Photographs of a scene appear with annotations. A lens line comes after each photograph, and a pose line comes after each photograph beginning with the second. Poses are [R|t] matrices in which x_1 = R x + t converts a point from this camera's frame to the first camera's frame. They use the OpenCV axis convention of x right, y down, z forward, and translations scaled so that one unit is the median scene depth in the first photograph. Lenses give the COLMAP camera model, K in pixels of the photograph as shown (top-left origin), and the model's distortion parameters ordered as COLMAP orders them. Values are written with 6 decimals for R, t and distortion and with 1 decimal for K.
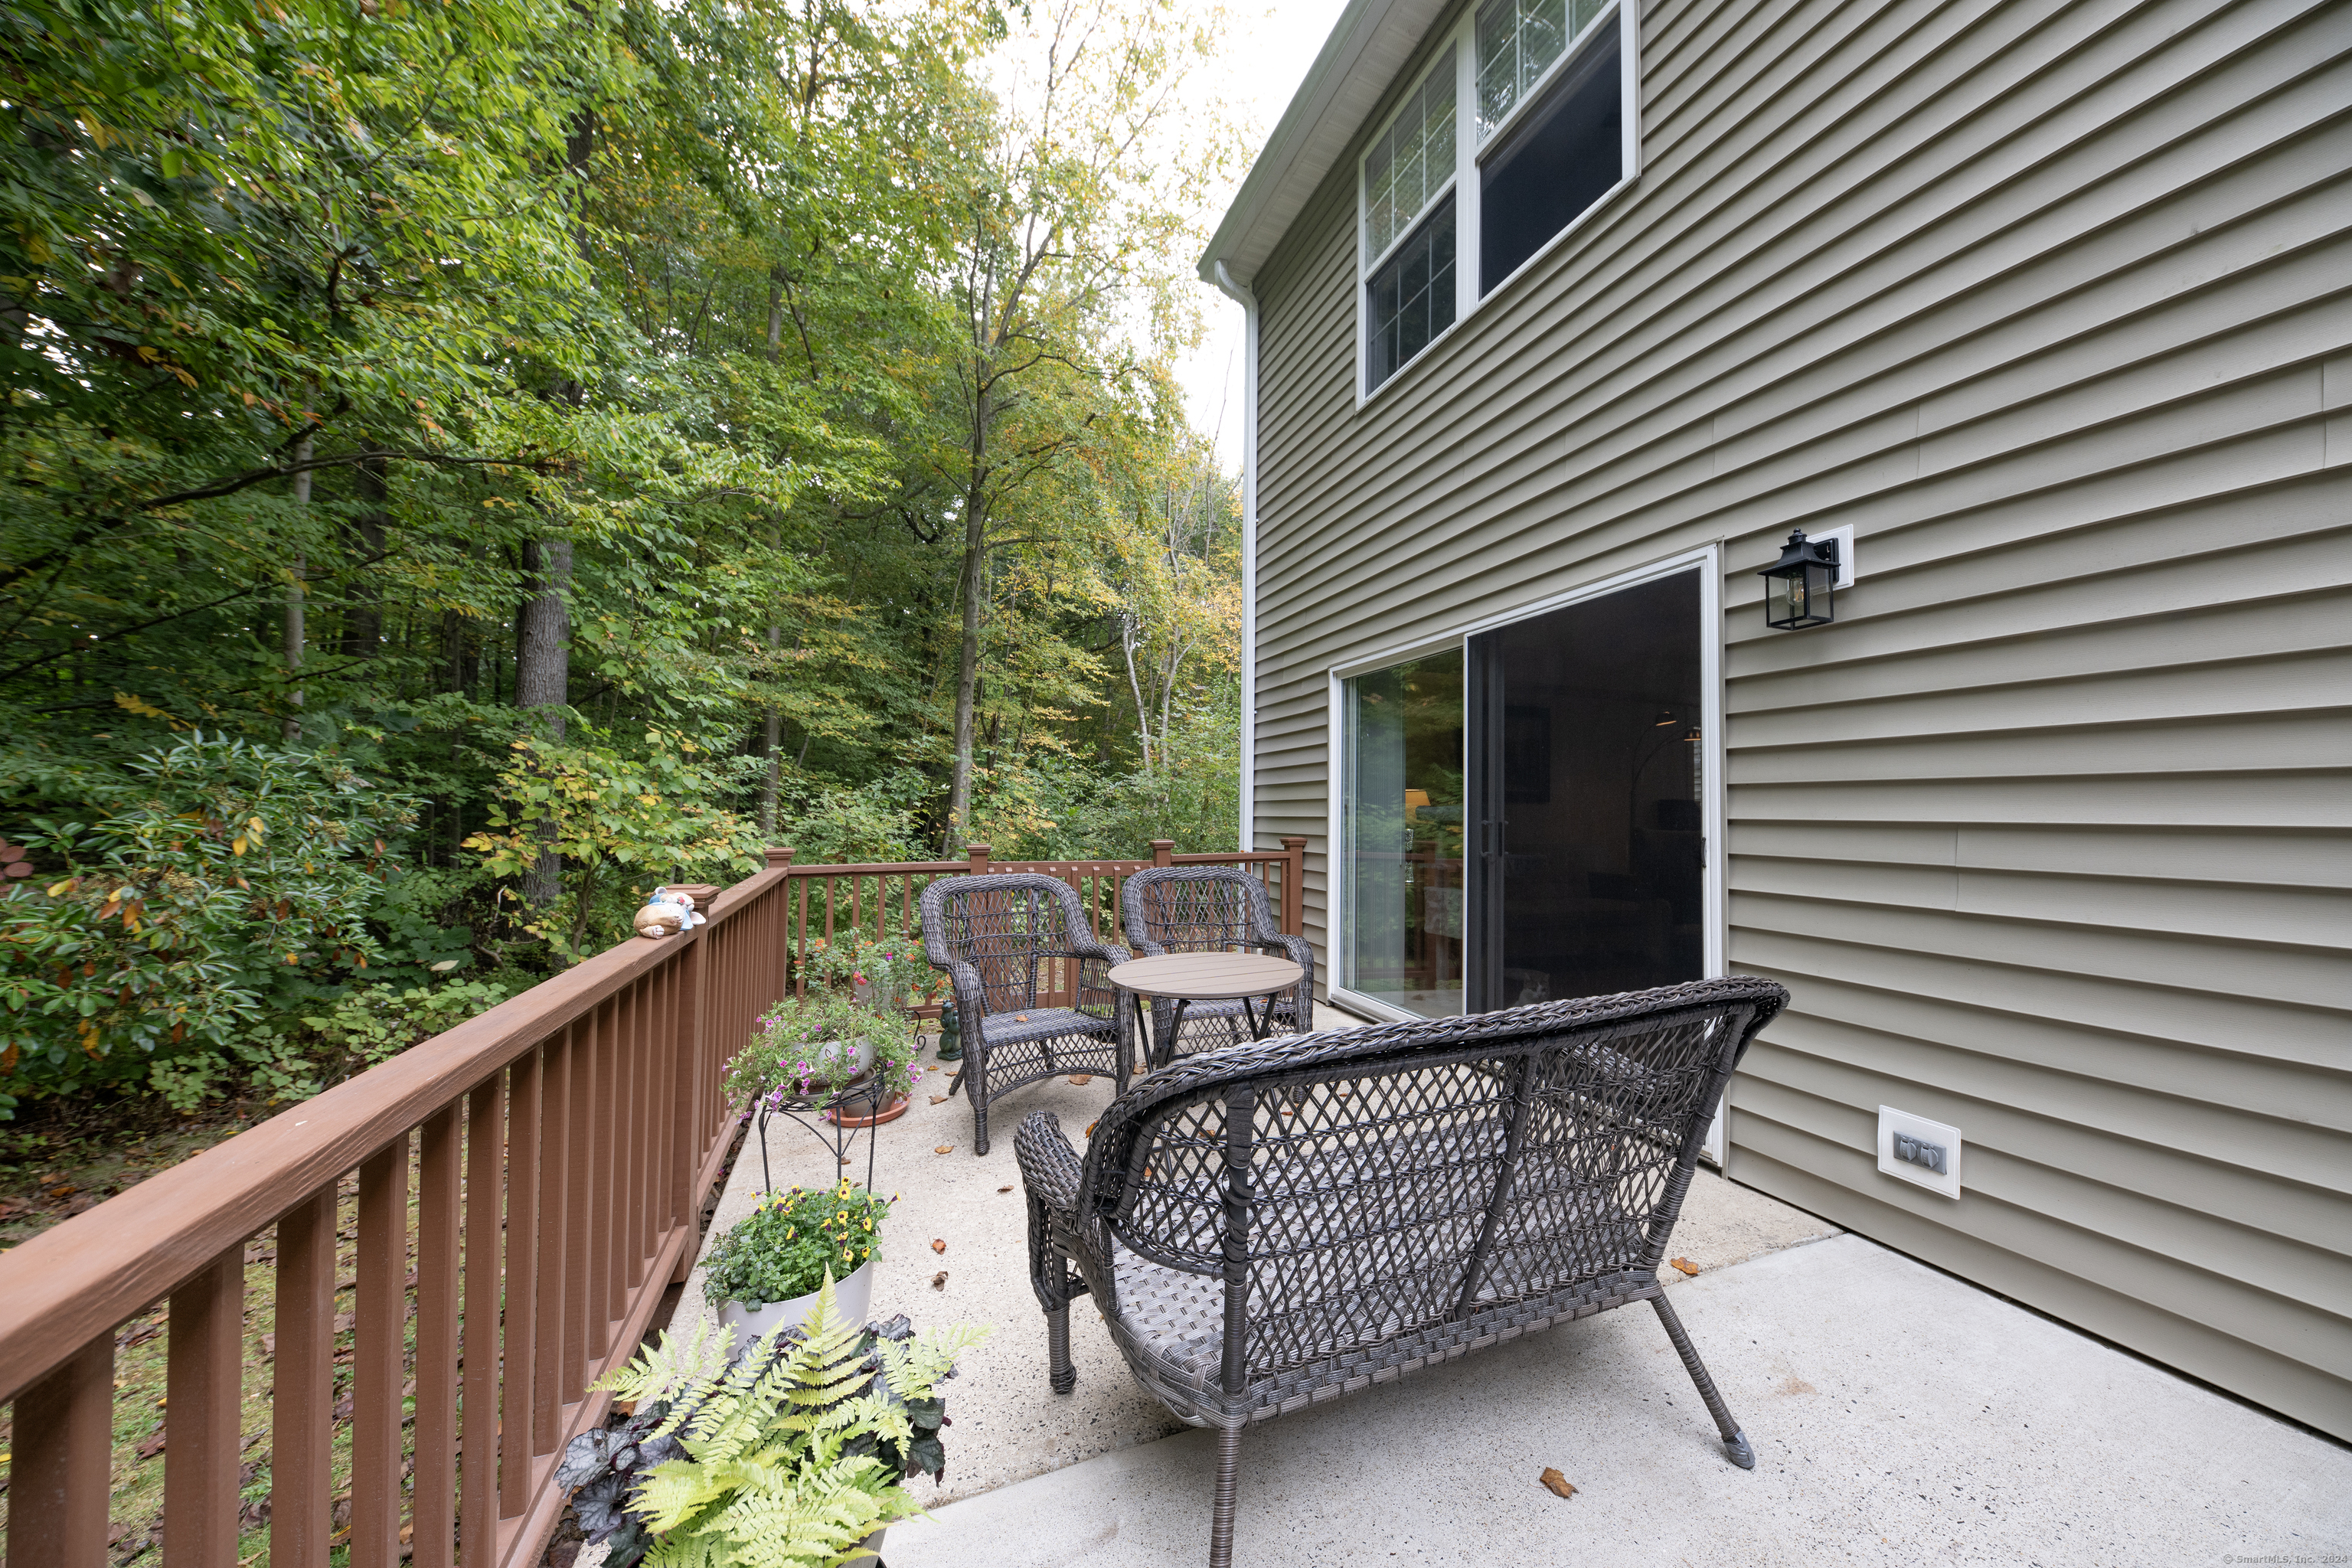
lens RADIAL K [[804.0, 0, 1178.6], [0, 804.0, 788.3], [0, 0, 1]] dist [0.001107, -0.000034]
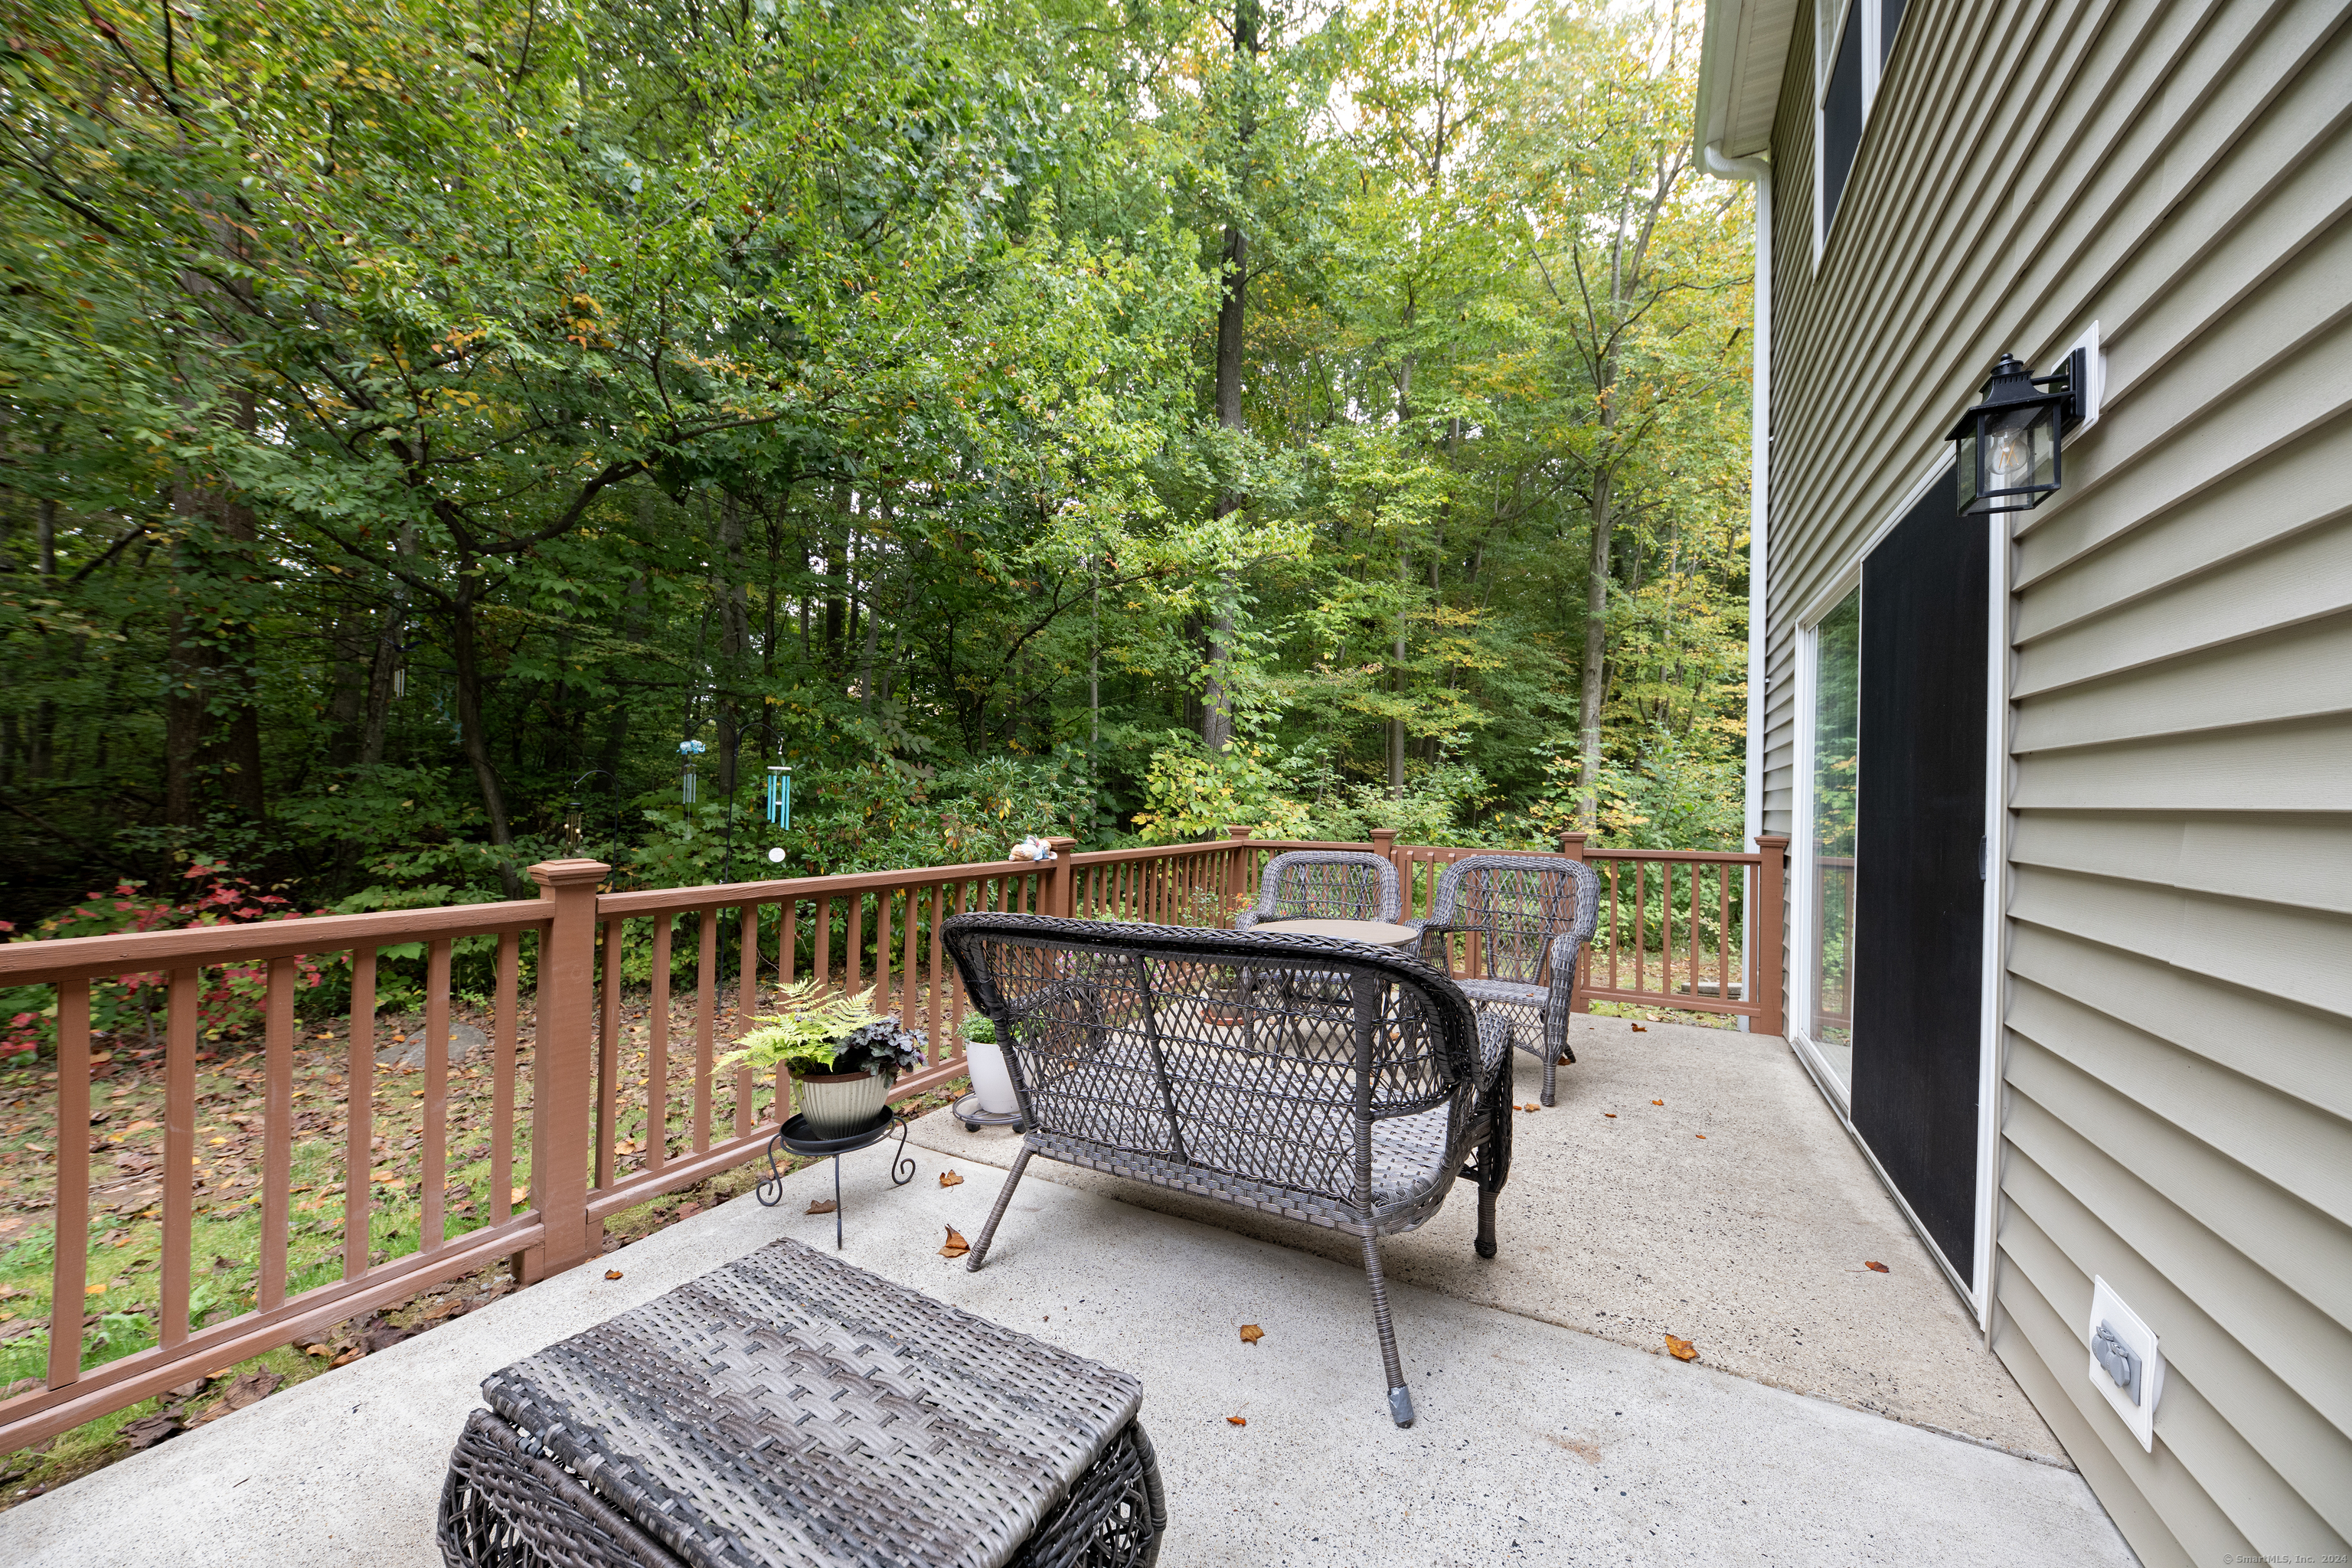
lens RADIAL K [[804.0, 0, 1185.3], [0, 804.0, 789.4], [0, 0, 1]] dist [0.001107, -0.000034]
pose [[0.648108, -0.007843, -0.761508, 0.494166], [0.012717, 0.999919, 0.000525, 0.011245], [0.761442, -0.010025, 0.648155, 0.050204]]
